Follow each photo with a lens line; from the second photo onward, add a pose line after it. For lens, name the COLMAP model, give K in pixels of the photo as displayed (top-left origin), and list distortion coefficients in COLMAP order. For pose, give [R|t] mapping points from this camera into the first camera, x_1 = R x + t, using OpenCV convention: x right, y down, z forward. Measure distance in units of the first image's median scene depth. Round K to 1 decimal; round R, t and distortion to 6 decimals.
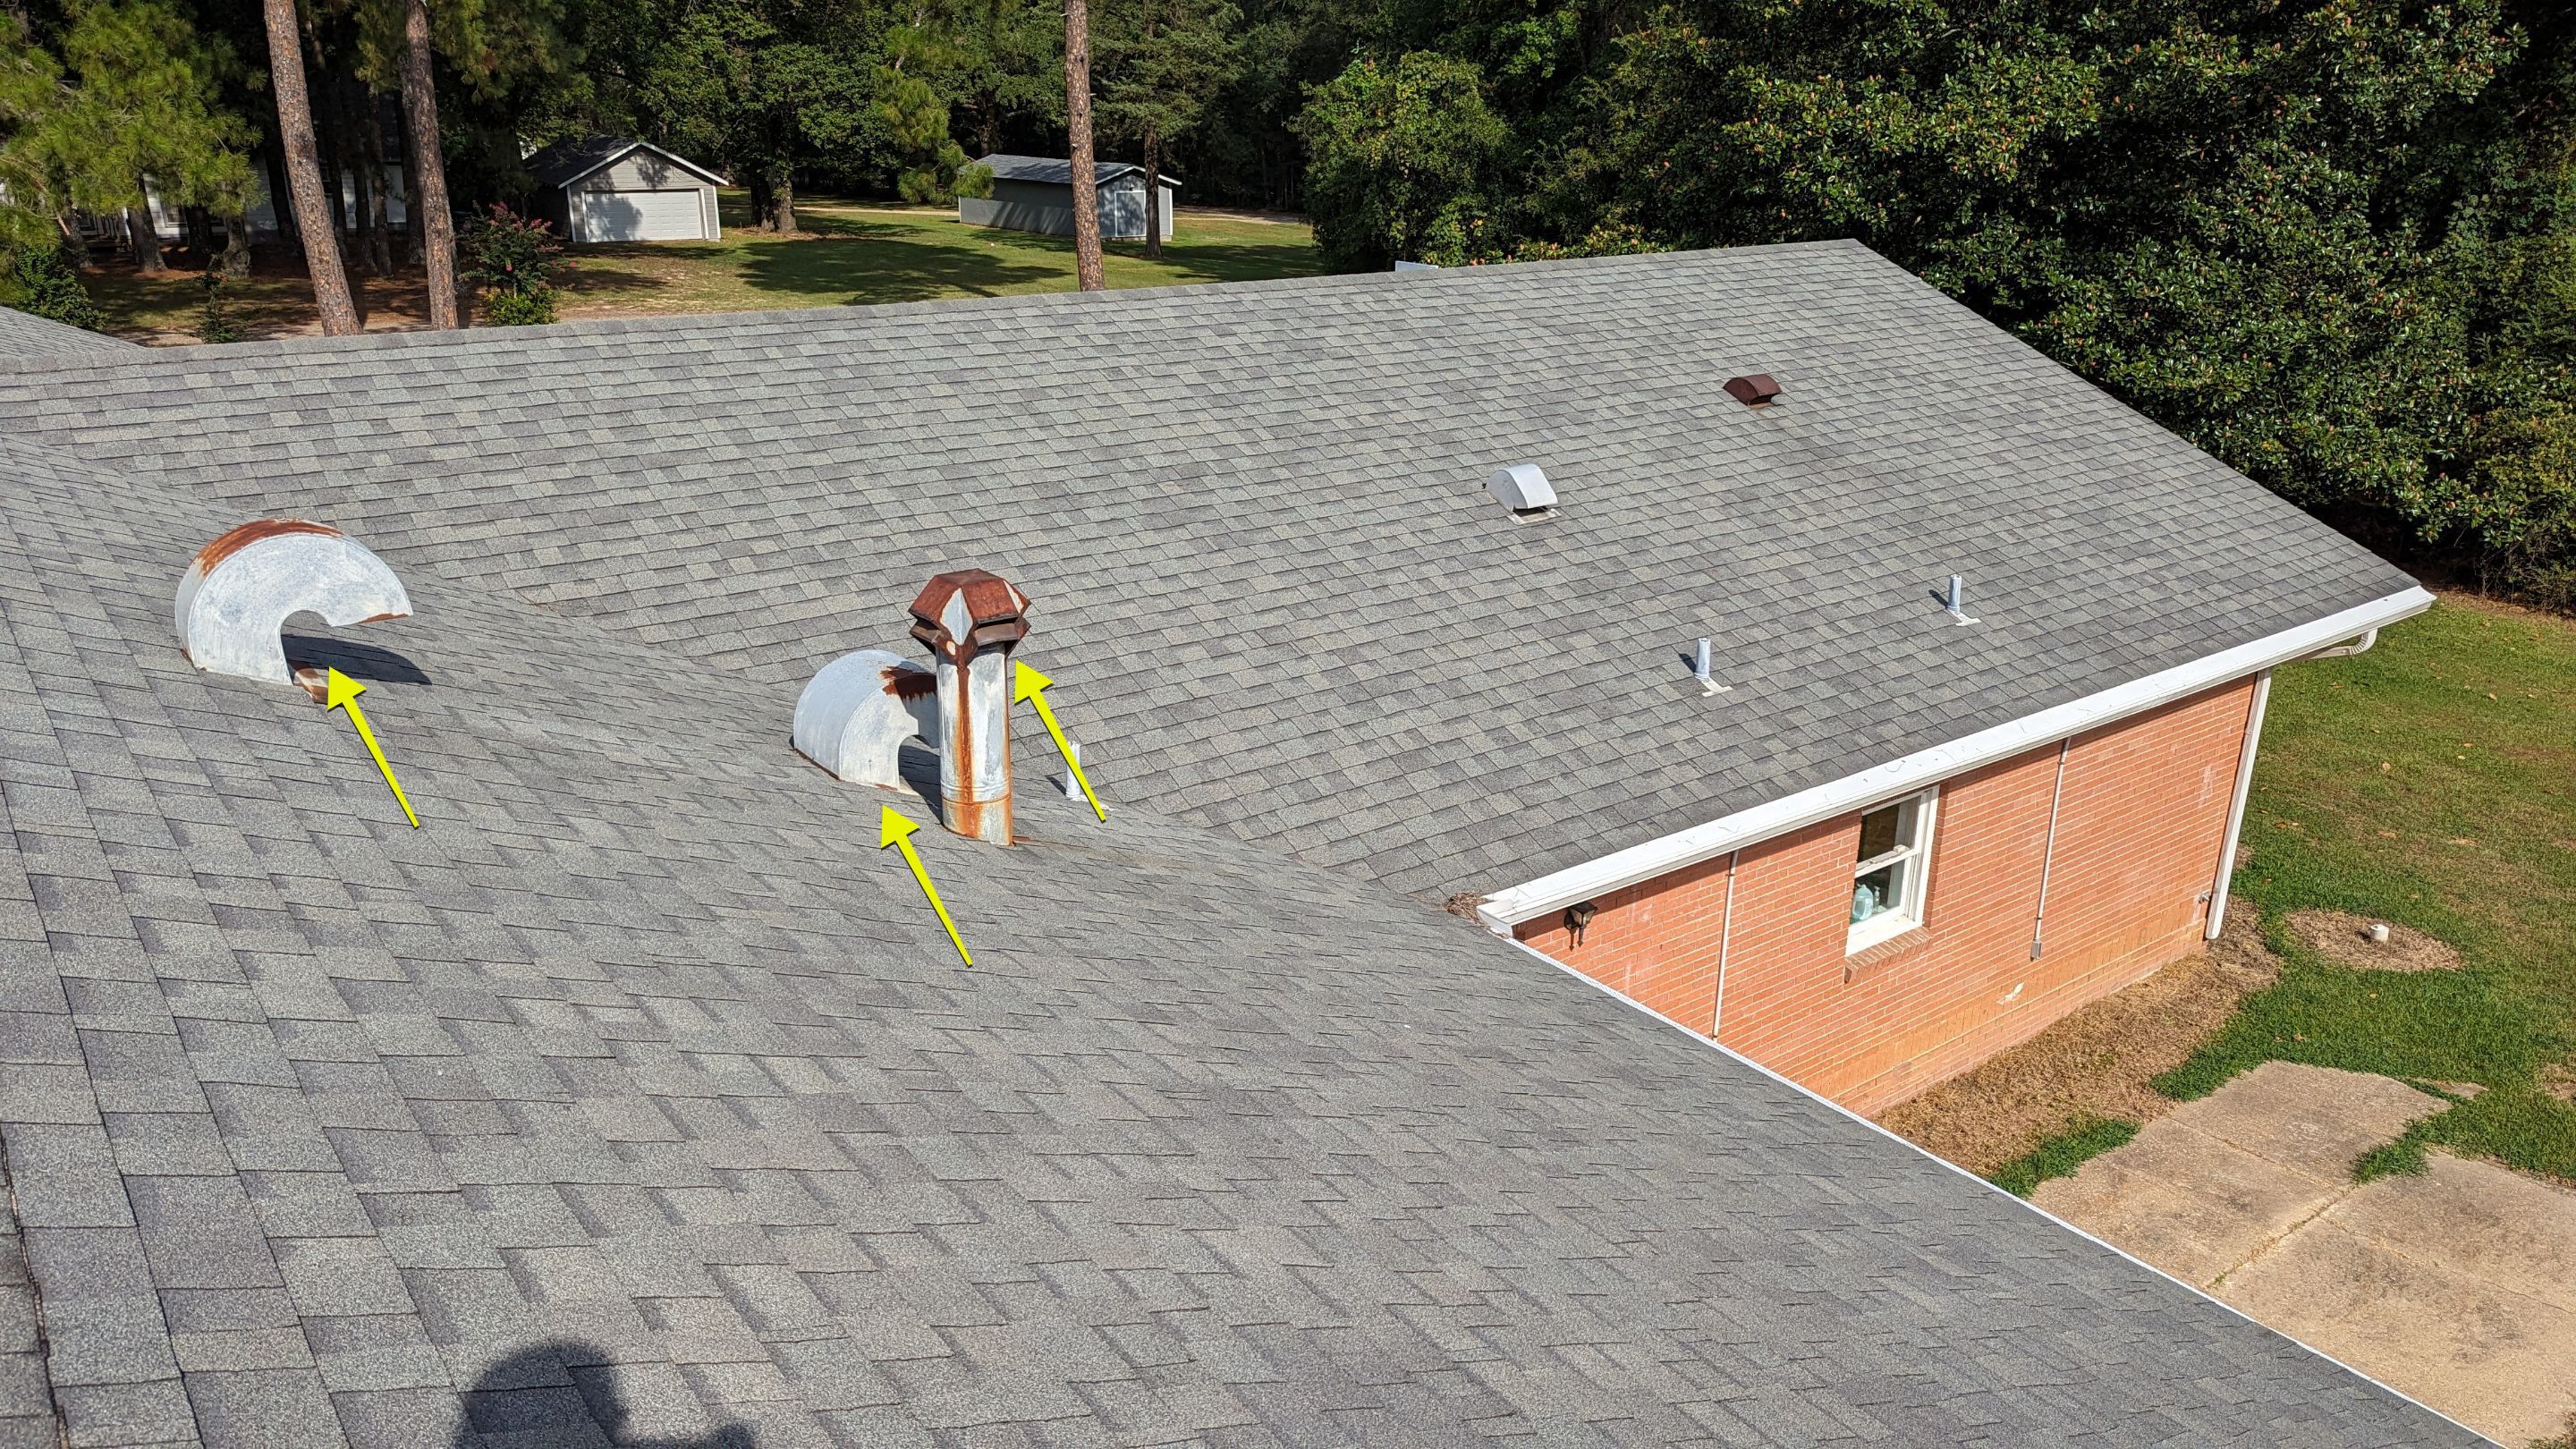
lens RADIAL K [[1819.8, 0, 1295.6], [0, 1819.8, 745.7], [0, 0, 1]] dist [0.069803, -0.064267]
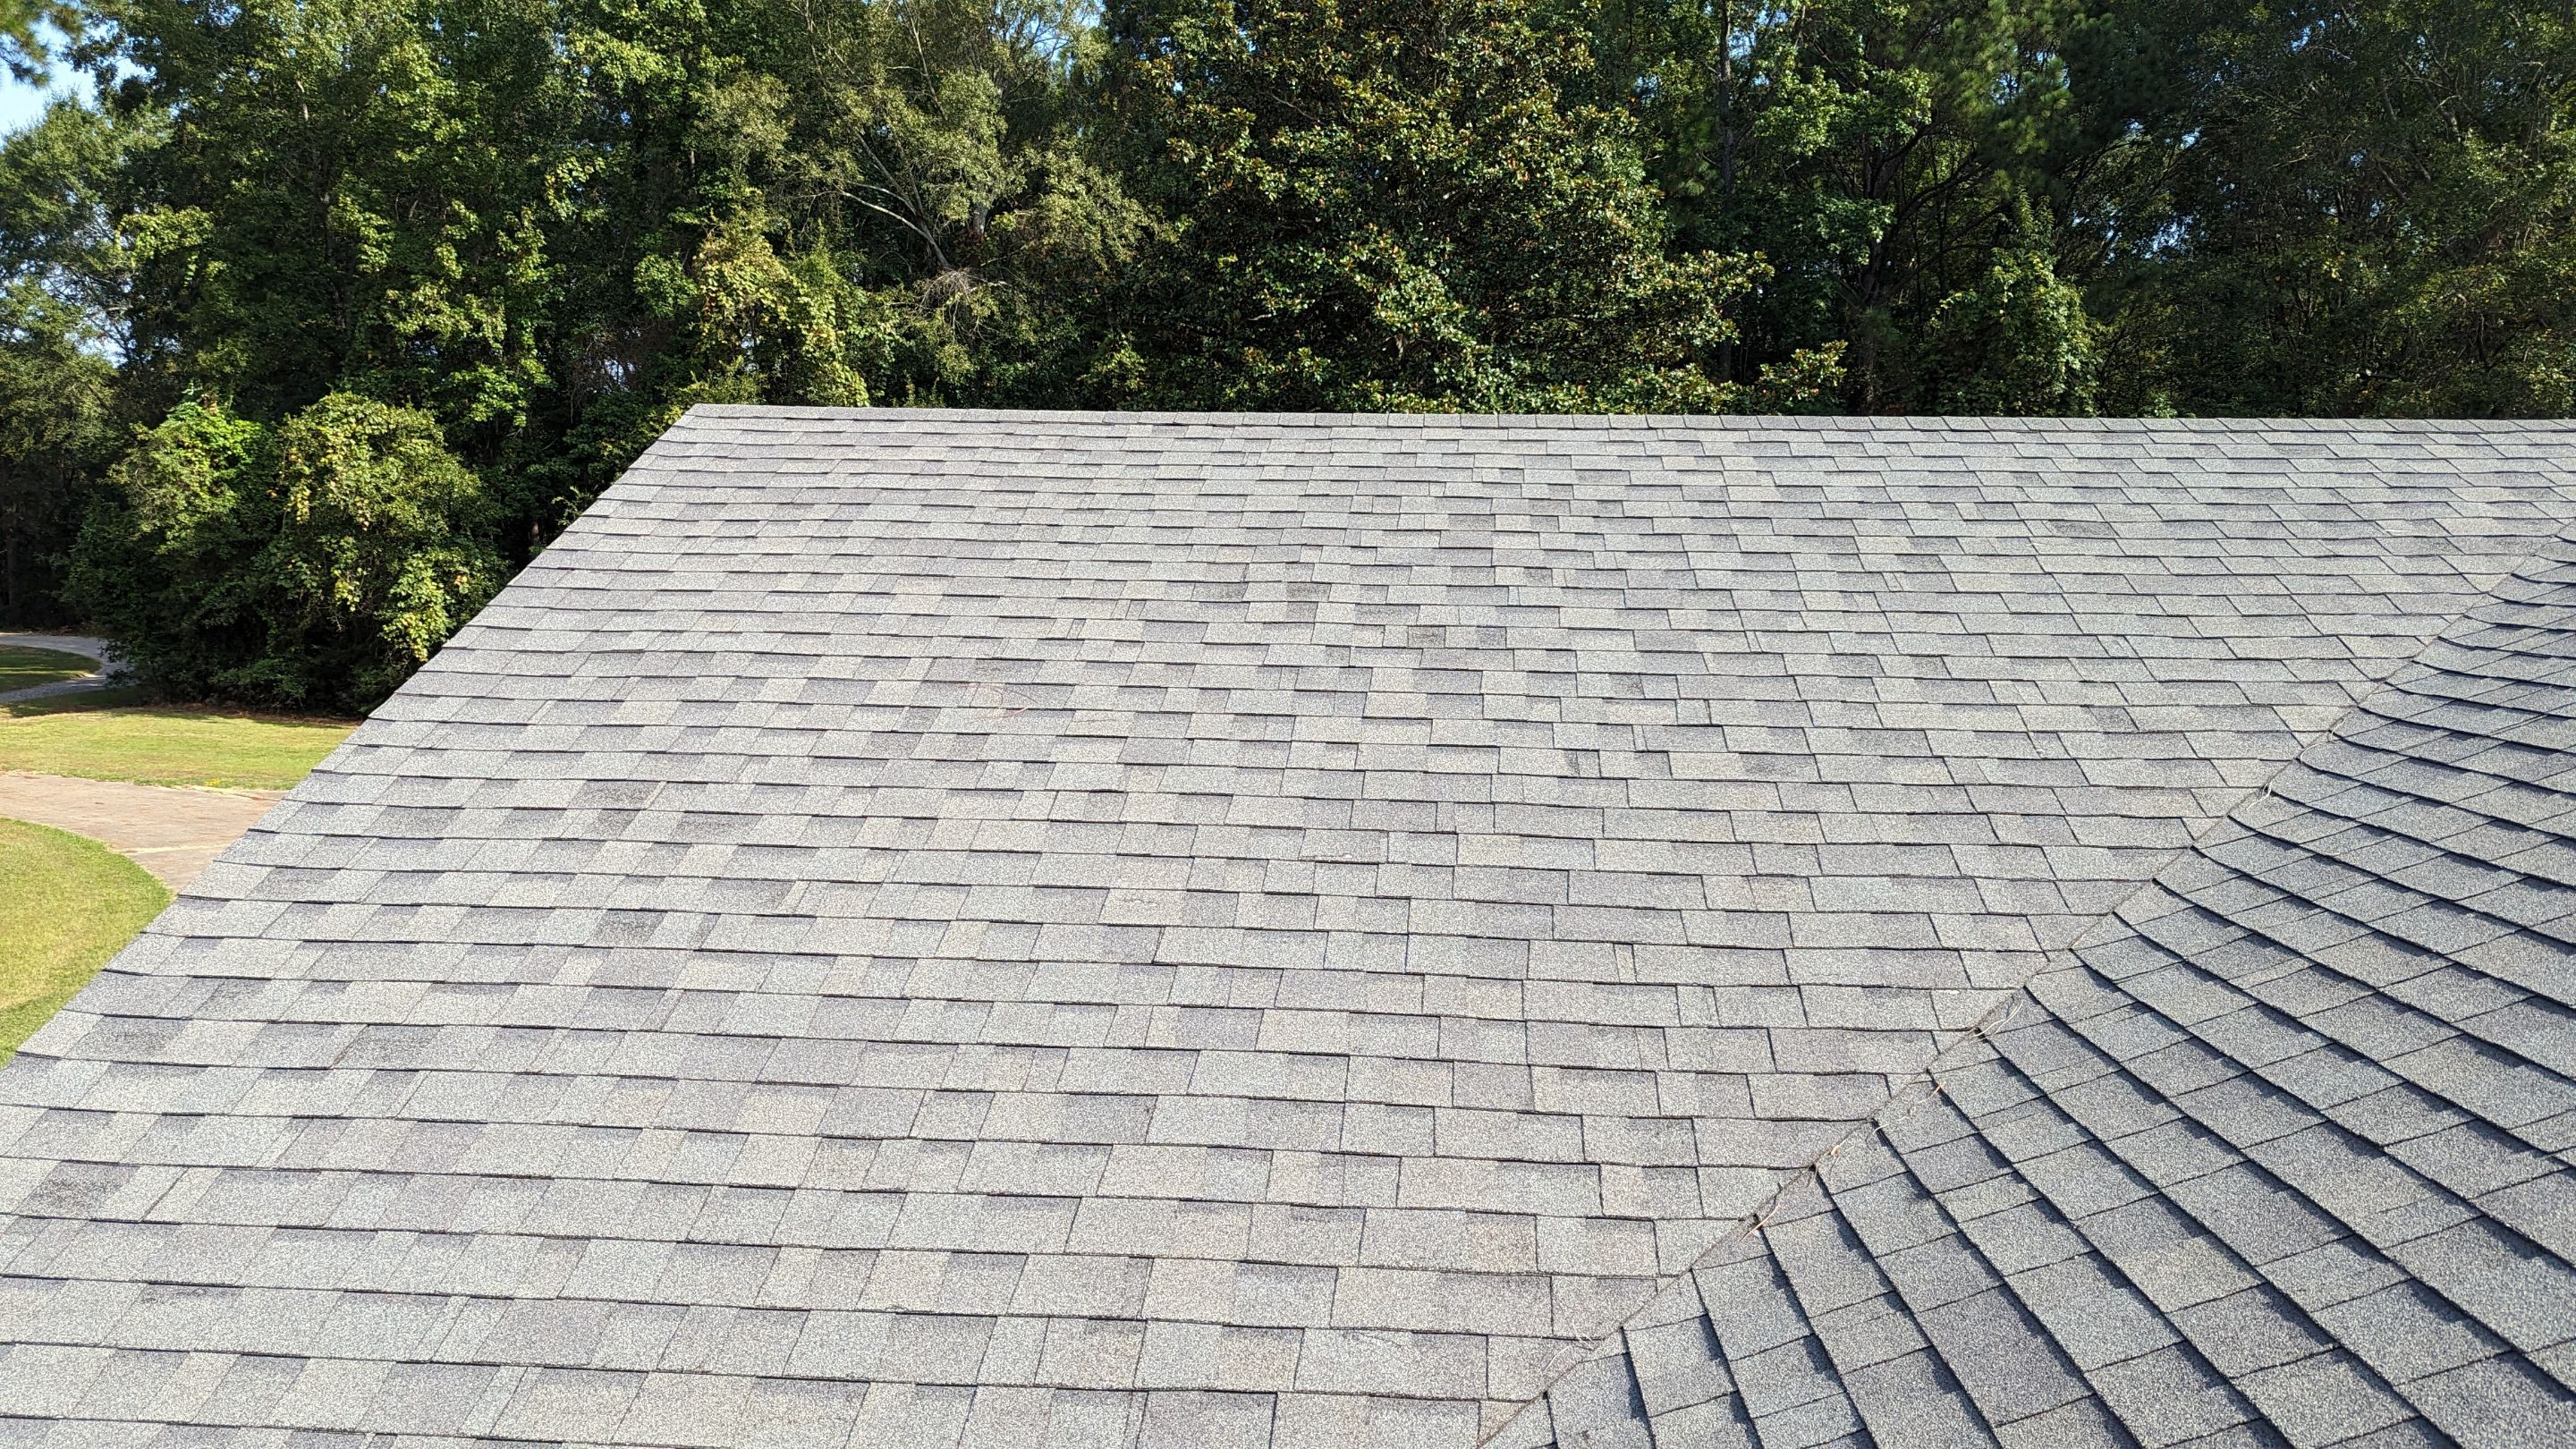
lens RADIAL K [[1819.8, 0, 1295.6], [0, 1819.8, 745.7], [0, 0, 1]] dist [0.069803, -0.064267]
pose [[0.657157, -0.095936, 0.747624, -0.327500], [0.249595, 0.963605, -0.095742, -0.026975], [-0.711229, 0.249521, 0.657185, 0.168968]]
